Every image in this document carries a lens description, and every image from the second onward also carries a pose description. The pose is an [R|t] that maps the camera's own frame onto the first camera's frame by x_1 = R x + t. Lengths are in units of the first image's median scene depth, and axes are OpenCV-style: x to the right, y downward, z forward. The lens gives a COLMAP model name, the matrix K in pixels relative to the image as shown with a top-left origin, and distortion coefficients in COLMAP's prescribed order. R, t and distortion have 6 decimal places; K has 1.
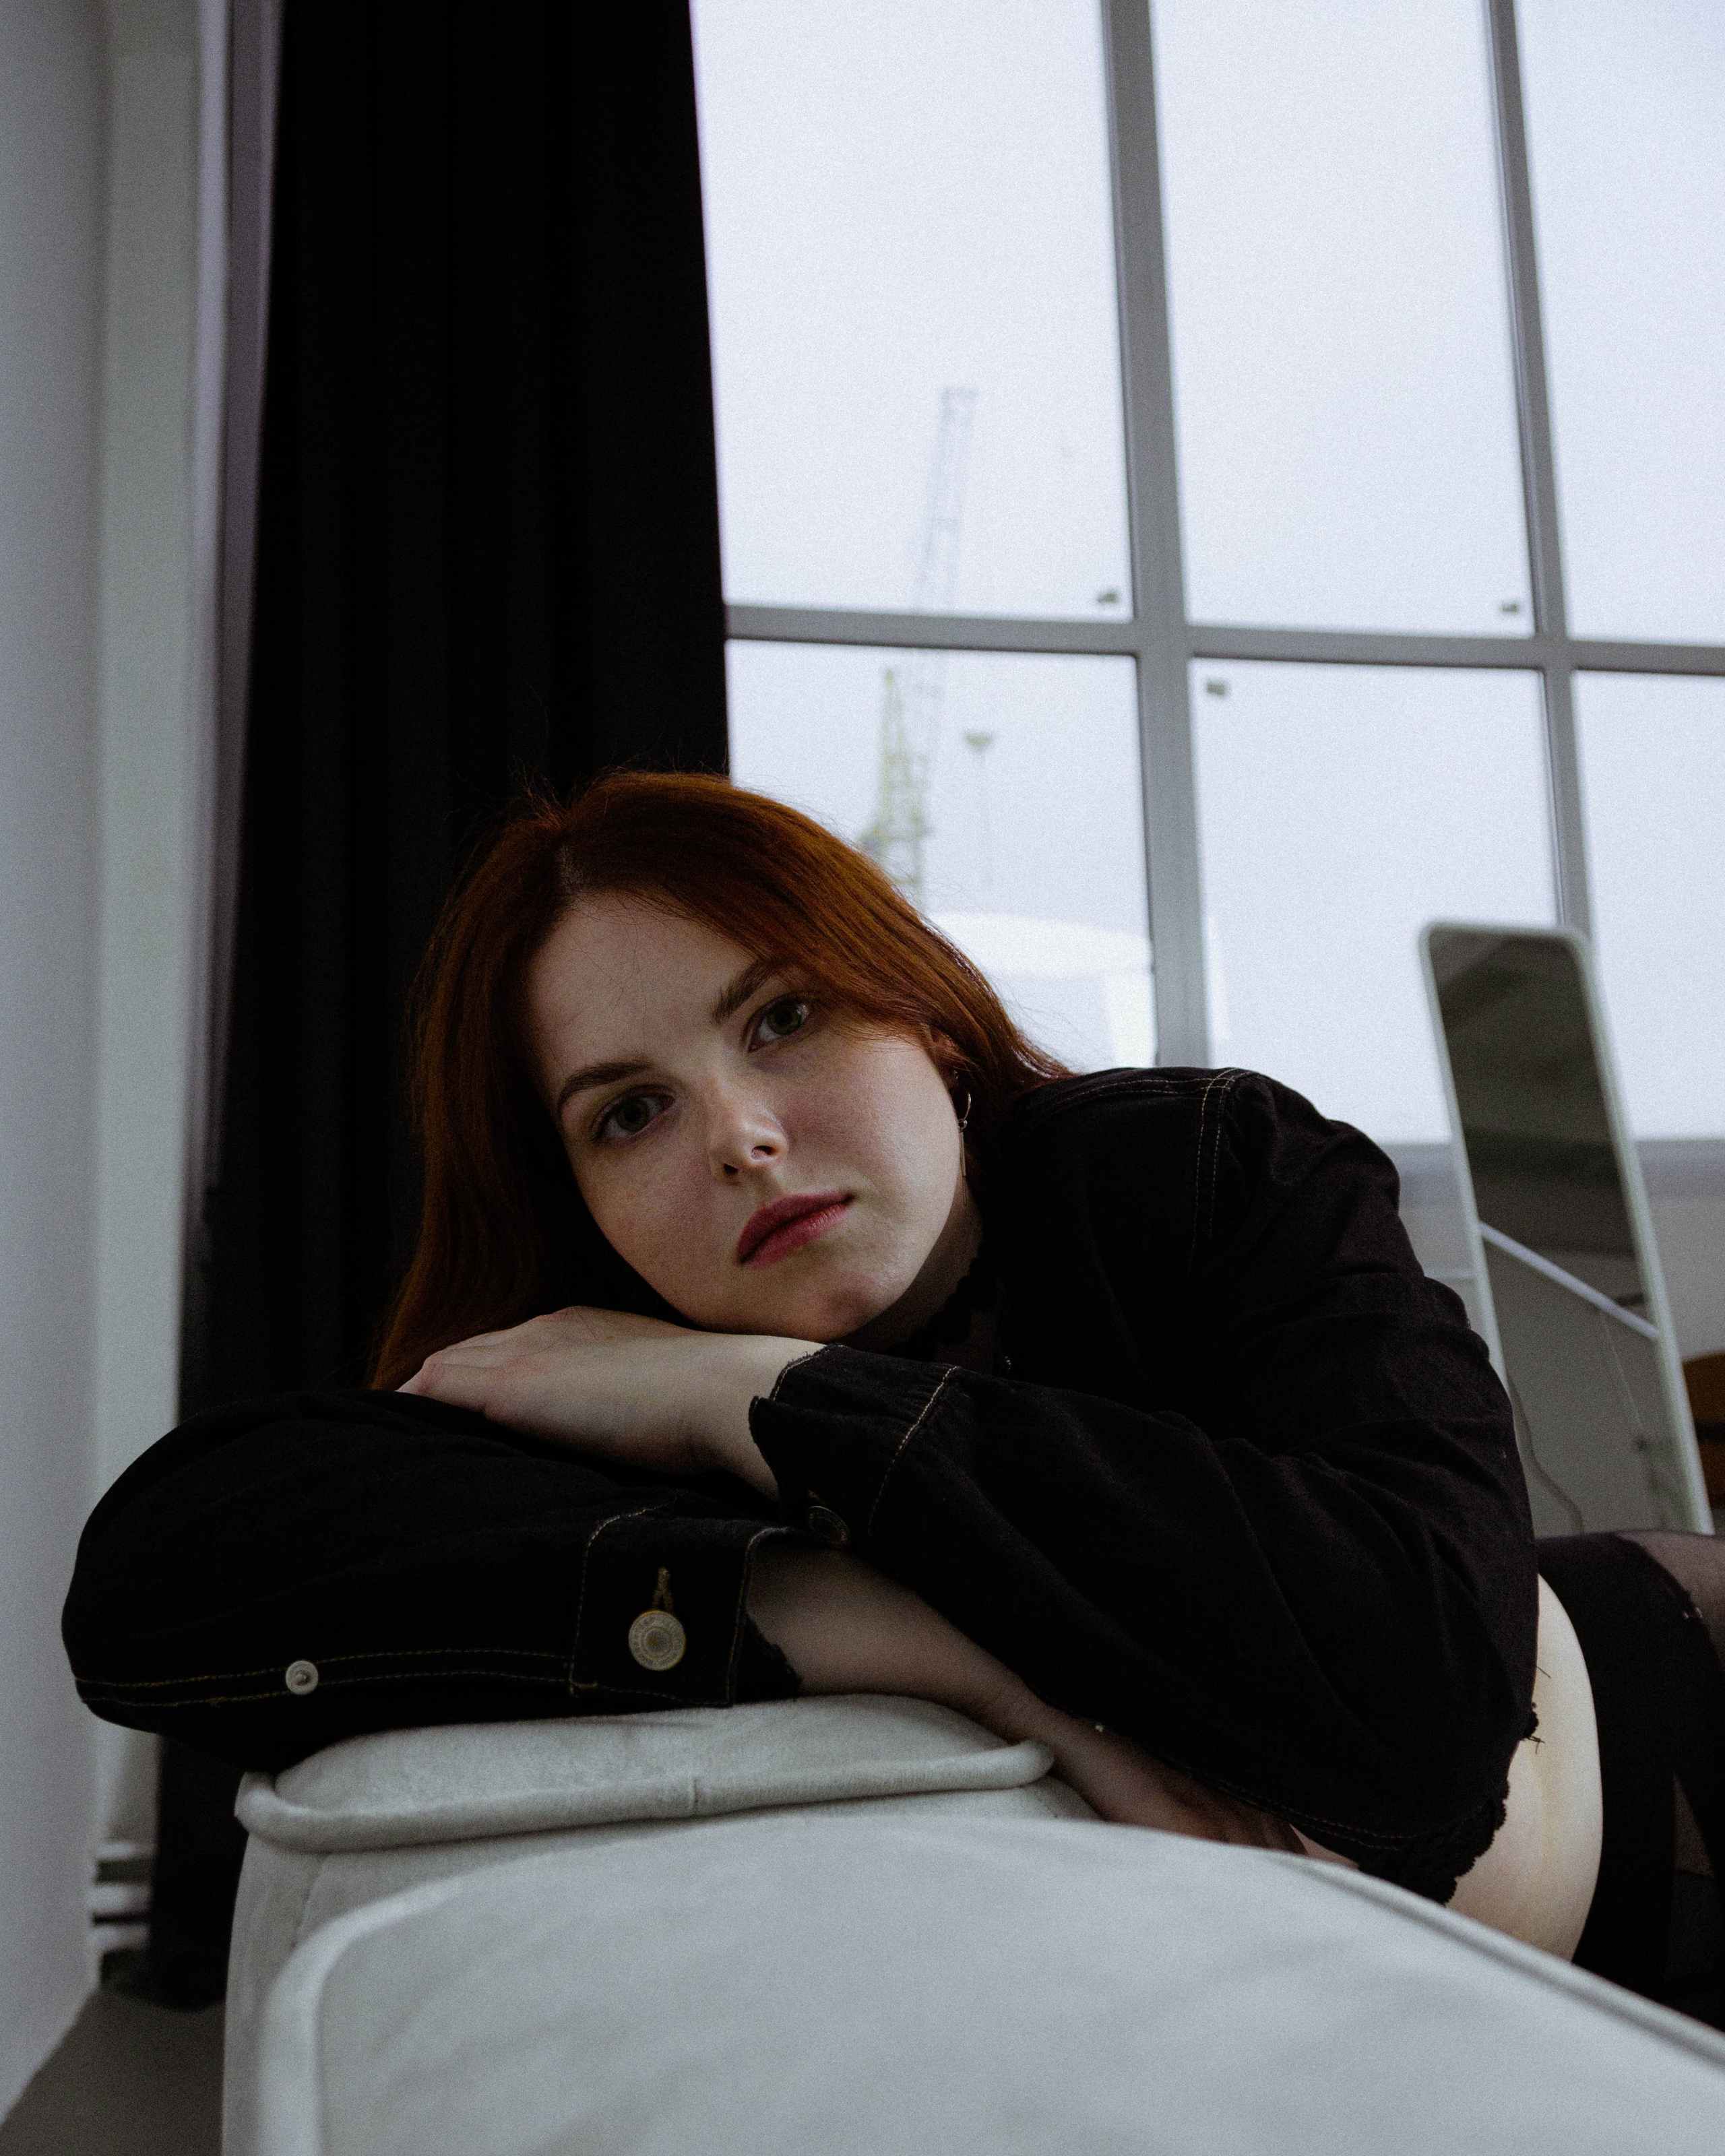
lens RADIAL K [[1869.0, 0, 882.1], [0, 1869.0, 1079.8], [0, 0, 1]] dist [-0.025732, -0.003793]
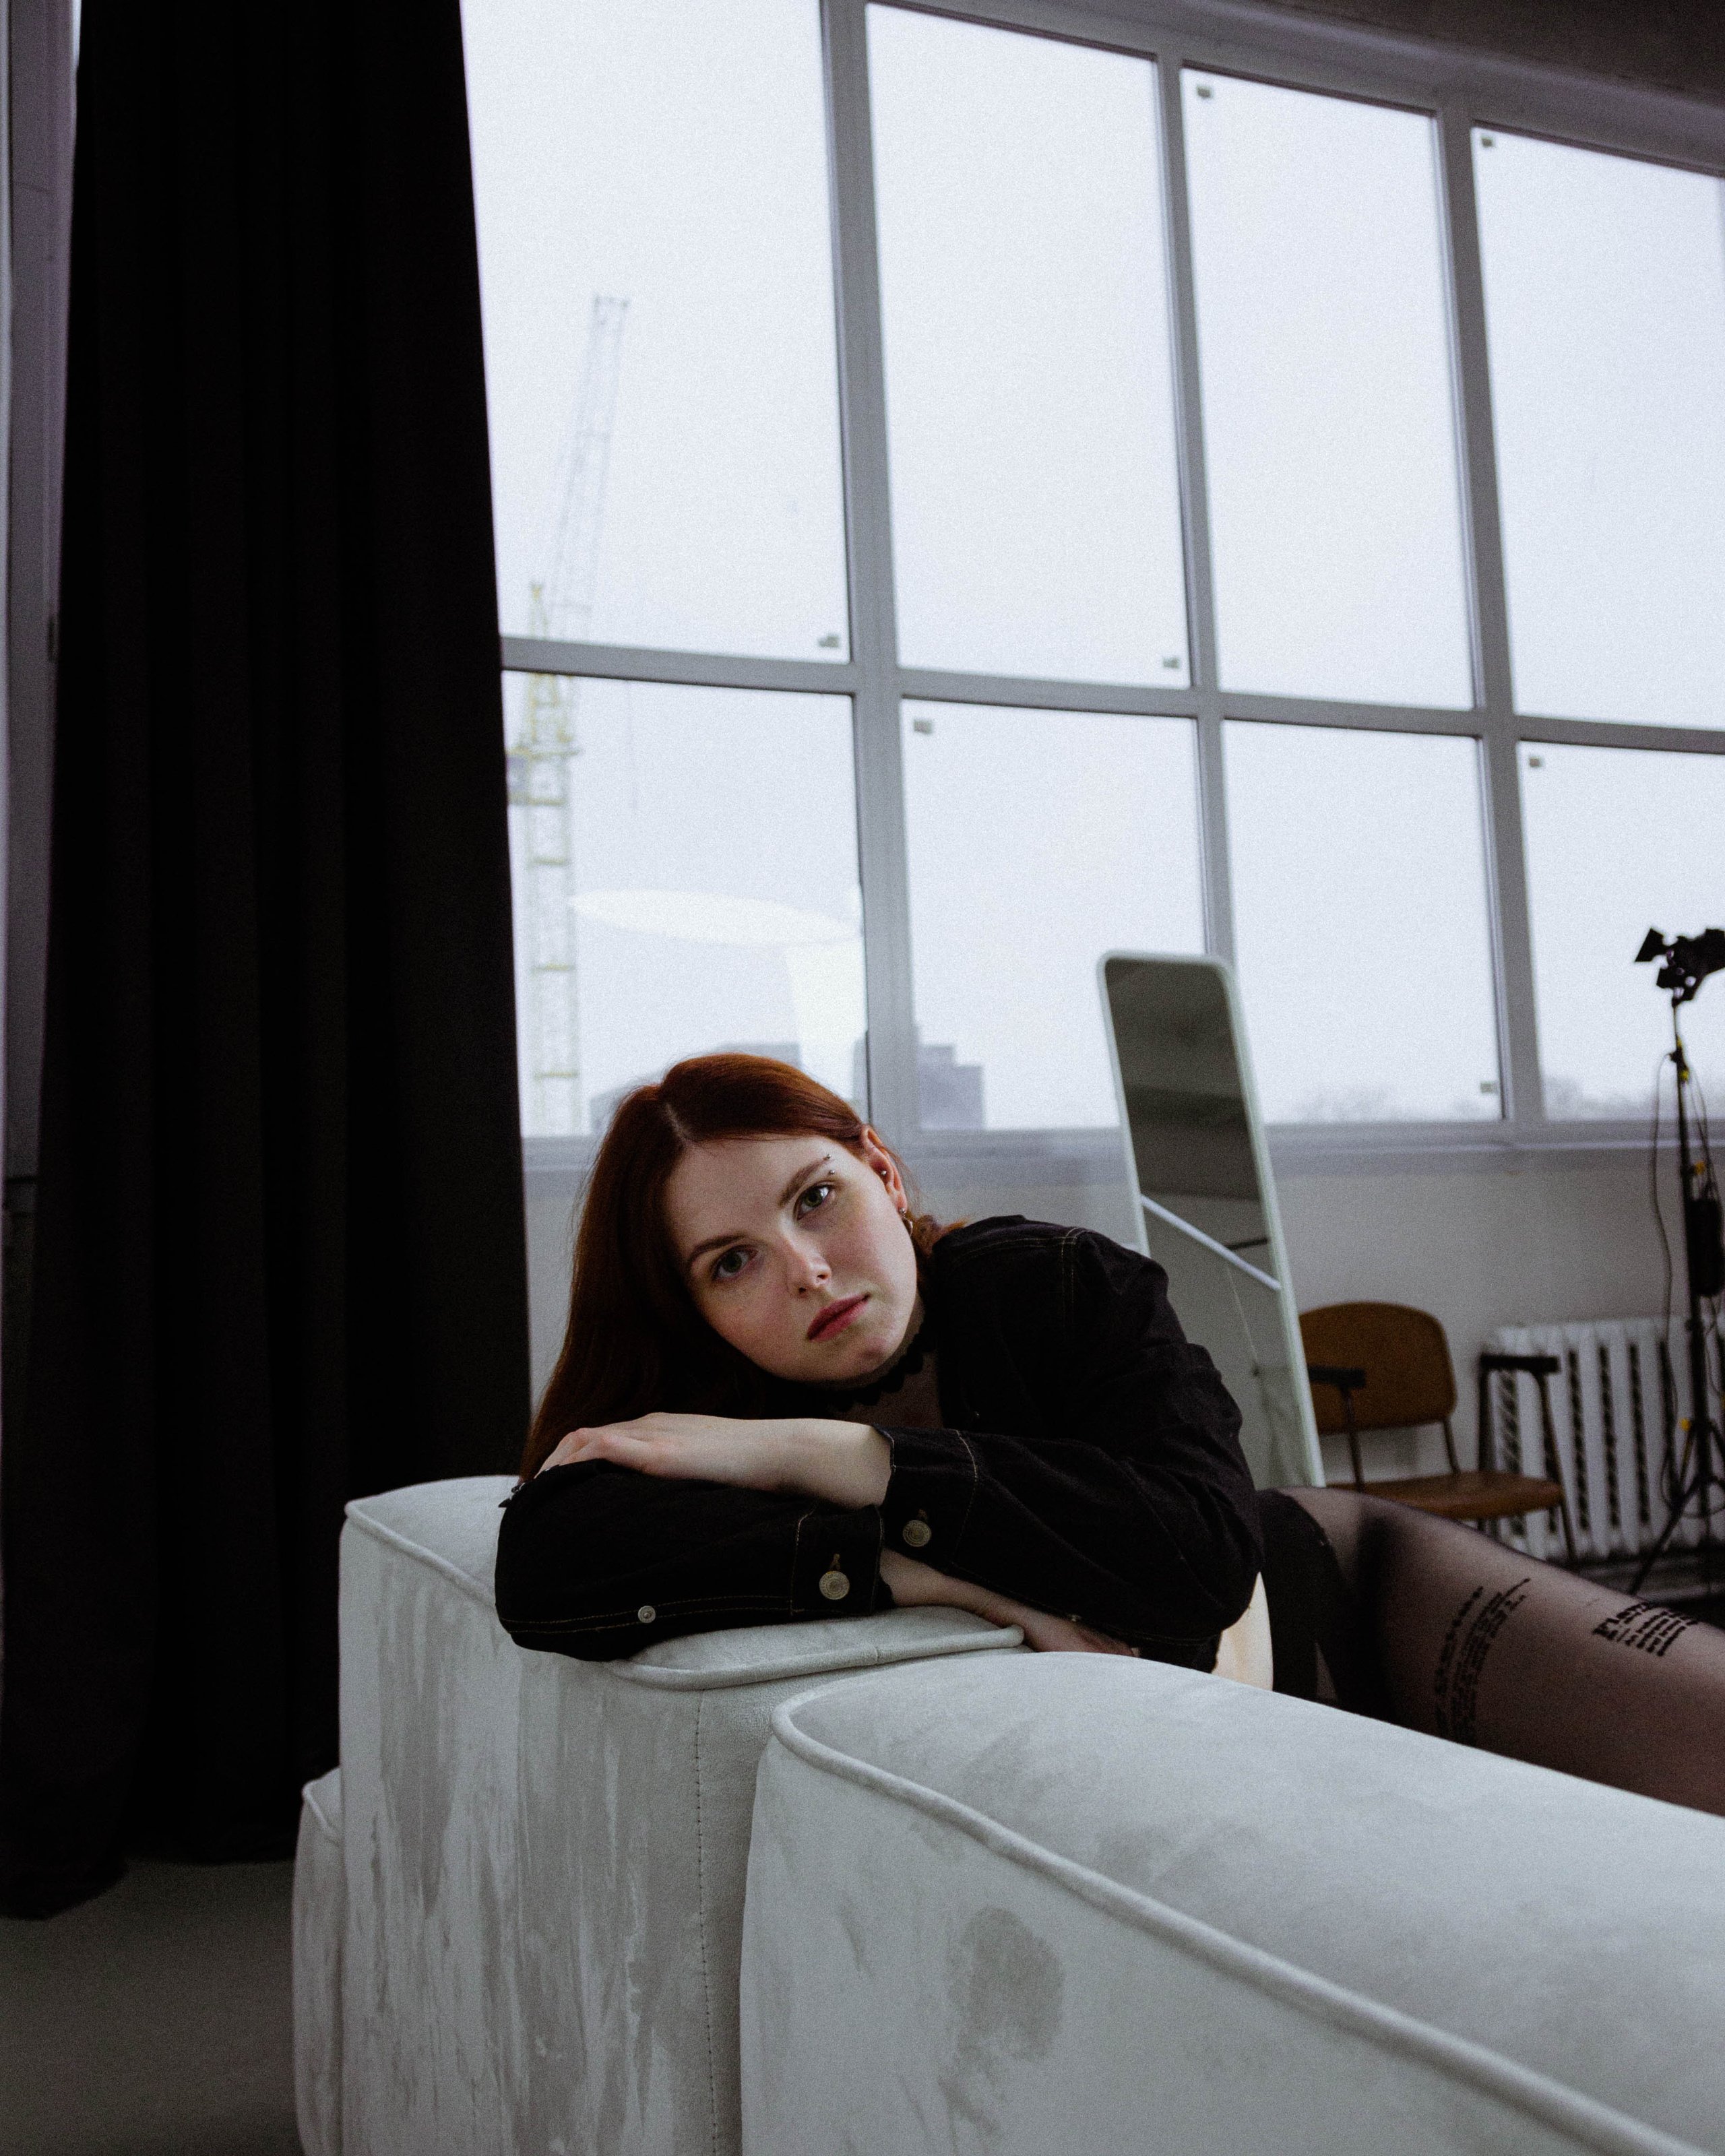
lens RADIAL K [[1940.4, 0, 867.3], [0, 1940.4, 1025.1], [0, 0, 1]] dist [0.006575, -0.002283]
pose [[0.981588, 0.011062, 0.190692, -0.076481], [-0.015124, 0.999688, 0.019862, -0.051343], [-0.190413, -0.022380, 0.981449, -0.155250]]
